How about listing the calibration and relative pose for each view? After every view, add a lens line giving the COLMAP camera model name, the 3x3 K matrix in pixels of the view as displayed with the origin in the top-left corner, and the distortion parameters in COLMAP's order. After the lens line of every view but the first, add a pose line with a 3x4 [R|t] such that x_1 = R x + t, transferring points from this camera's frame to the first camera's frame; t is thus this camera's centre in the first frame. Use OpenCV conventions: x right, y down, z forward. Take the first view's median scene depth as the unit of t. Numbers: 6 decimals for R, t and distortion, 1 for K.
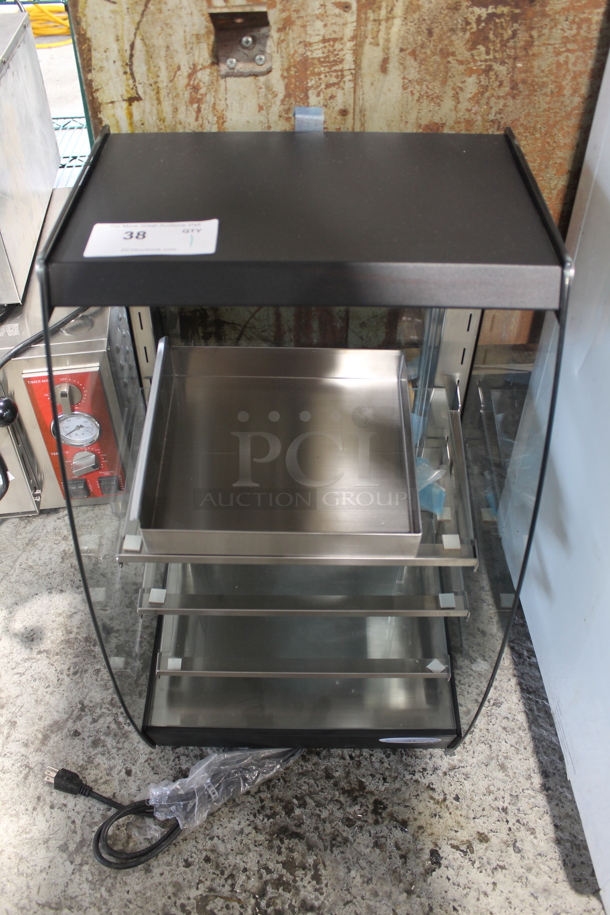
lens RADIAL K [[789.0, 0, 305.0], [0, 789.0, 457.5], [0, 0, 1]] dist [-0.197204, 0.216614]
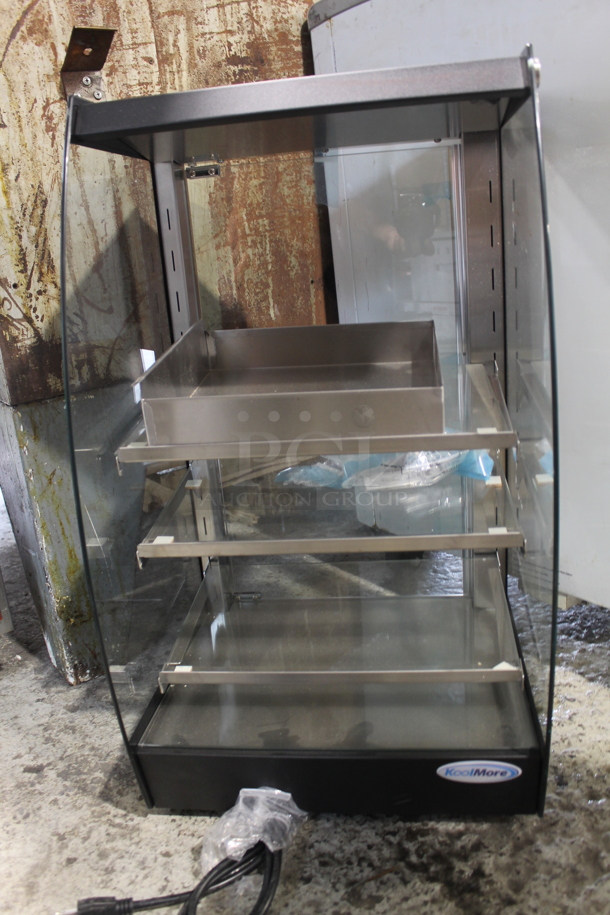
lens RADIAL K [[774.5, 0, 316.9], [0, 774.5, 447.7], [0, 0, 1]] dist [-0.117693, 0.109003]
pose [[0.812864, -0.226139, 0.536761, -0.461892], [0.472473, 0.794929, -0.380601, 0.493933], [-0.340619, 0.562982, 0.753014, 0.188904]]
